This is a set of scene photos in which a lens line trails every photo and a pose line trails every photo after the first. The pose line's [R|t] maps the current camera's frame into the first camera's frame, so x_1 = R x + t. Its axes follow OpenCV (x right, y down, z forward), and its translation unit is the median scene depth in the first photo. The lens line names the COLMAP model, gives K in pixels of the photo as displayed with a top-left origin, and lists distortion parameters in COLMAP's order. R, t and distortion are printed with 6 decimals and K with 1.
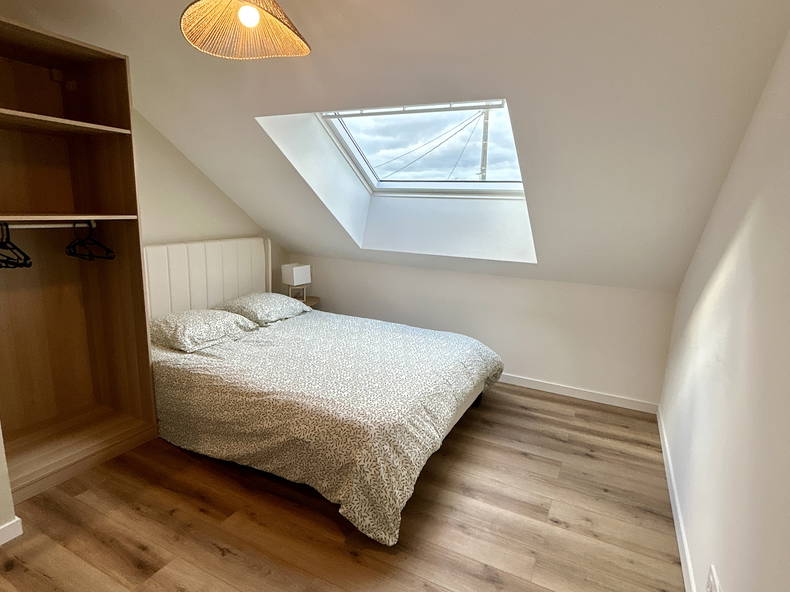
lens RADIAL K [[435.2, 0, 395.0], [0, 435.2, 296.0], [0, 0, 1]] dist [-0.001535, -0.000090]
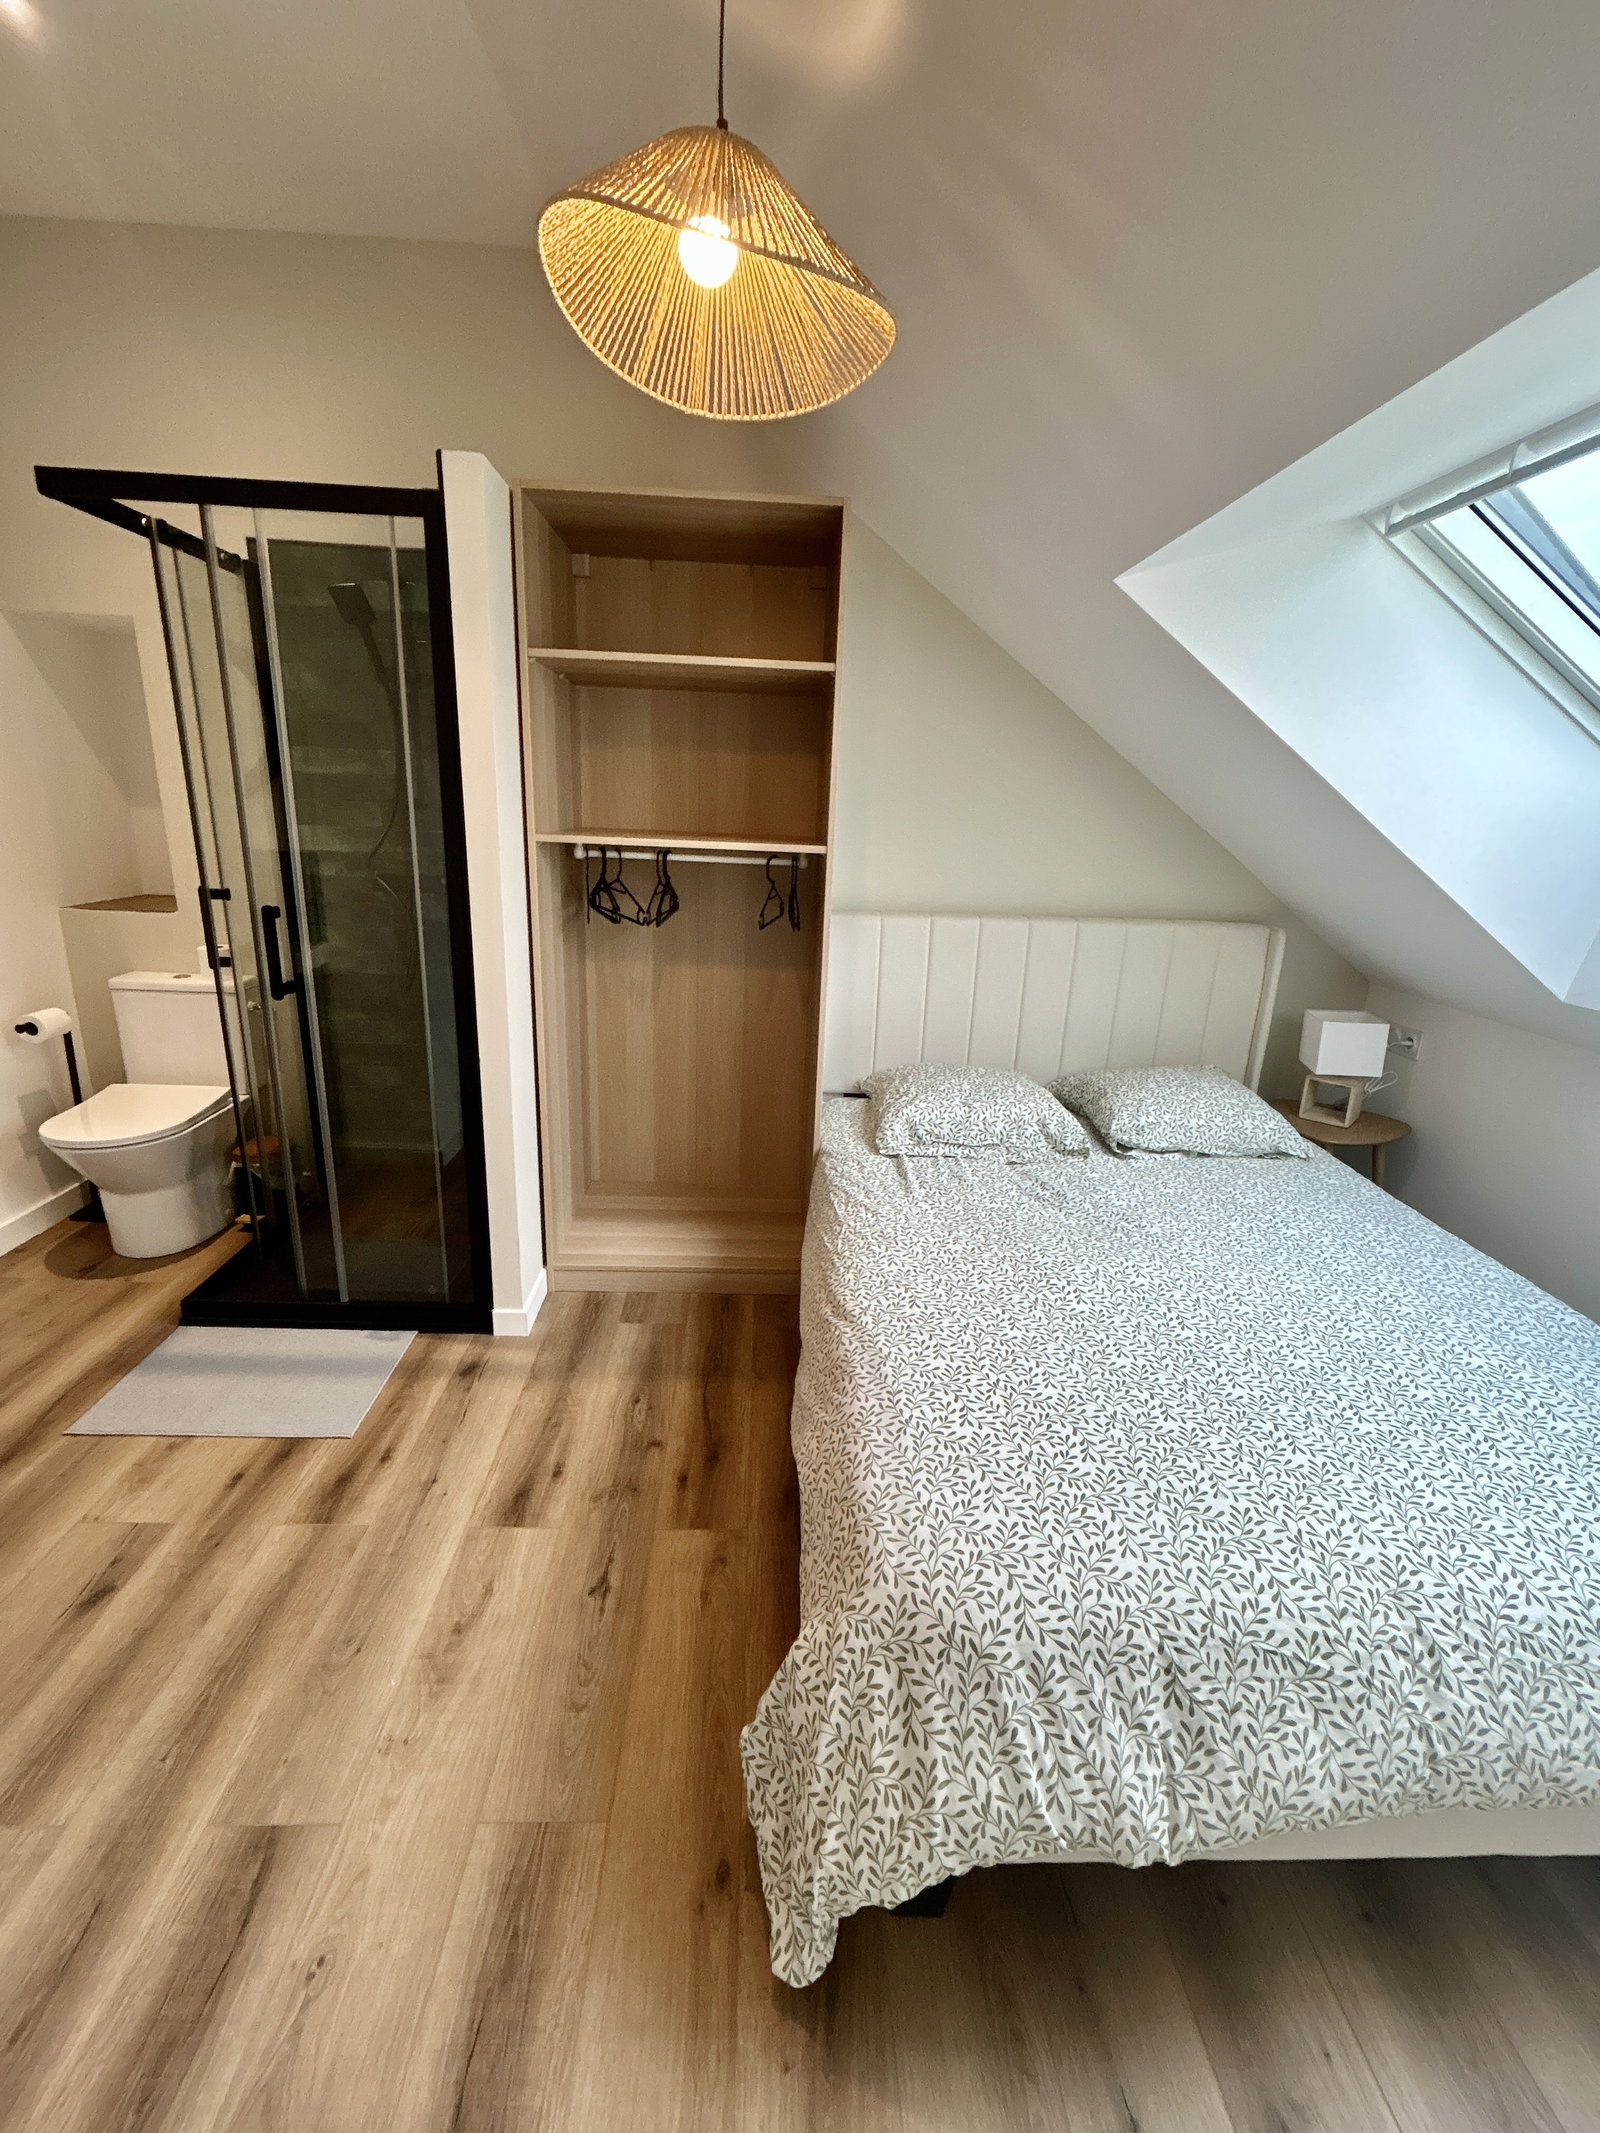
lens RADIAL K [[892.7, 0, 800.0], [0, 892.7, 1066.5], [0, 0, 1]] dist [0.001937, 0.000601]
pose [[0.495357, 0.236126, -0.835982, 0.253615], [-0.202658, 0.967206, 0.153107, -0.087741], [0.844720, 0.093575, 0.526965, 0.440477]]
